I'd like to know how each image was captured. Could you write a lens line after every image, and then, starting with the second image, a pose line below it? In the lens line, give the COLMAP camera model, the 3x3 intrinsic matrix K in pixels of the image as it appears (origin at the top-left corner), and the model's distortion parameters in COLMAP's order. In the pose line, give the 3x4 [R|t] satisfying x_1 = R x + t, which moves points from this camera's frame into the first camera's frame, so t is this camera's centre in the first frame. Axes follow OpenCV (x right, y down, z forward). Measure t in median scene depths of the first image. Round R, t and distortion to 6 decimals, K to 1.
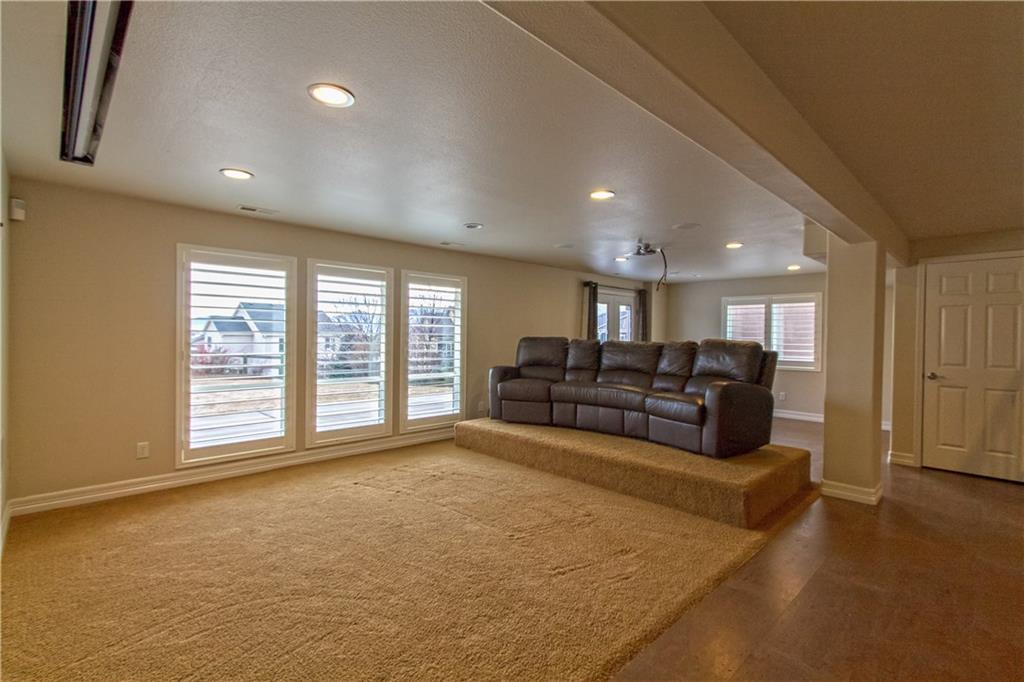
lens RADIAL K [[476.4, 0, 512.0], [0, 476.4, 341.0], [0, 0, 1]] dist [-0.002254, -0.000166]
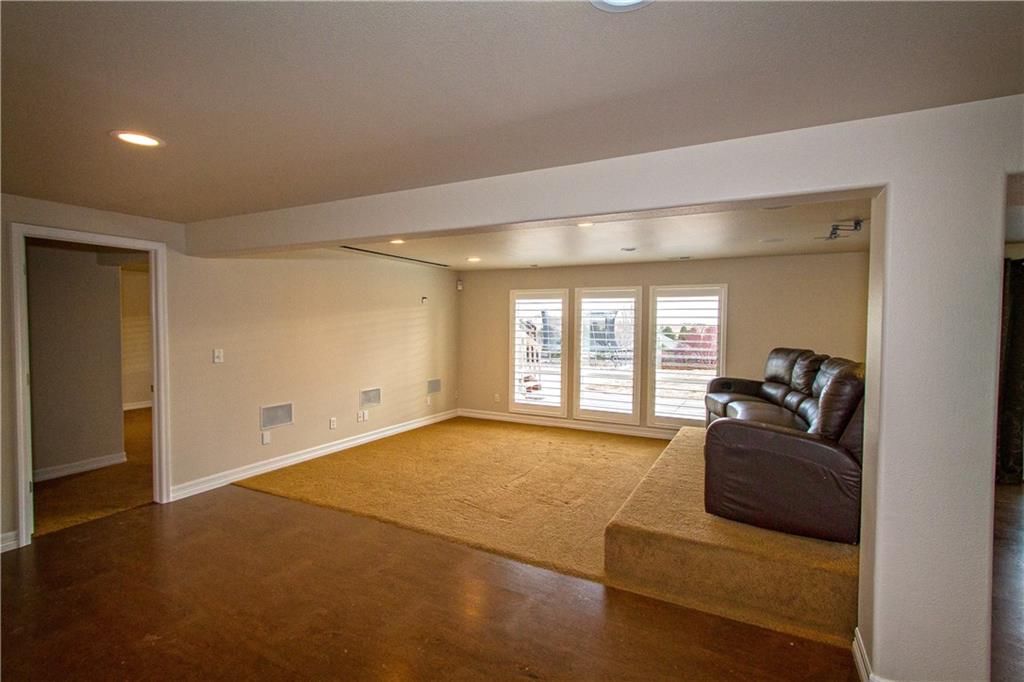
lens RADIAL K [[476.4, 0, 512.0], [0, 476.4, 341.0], [0, 0, 1]] dist [-0.002254, -0.000166]
pose [[0.316869, 0.029840, -0.948000, 0.843402], [-0.016147, 0.999530, 0.026065, -0.044239], [0.948332, 0.007048, 0.317202, 0.339705]]
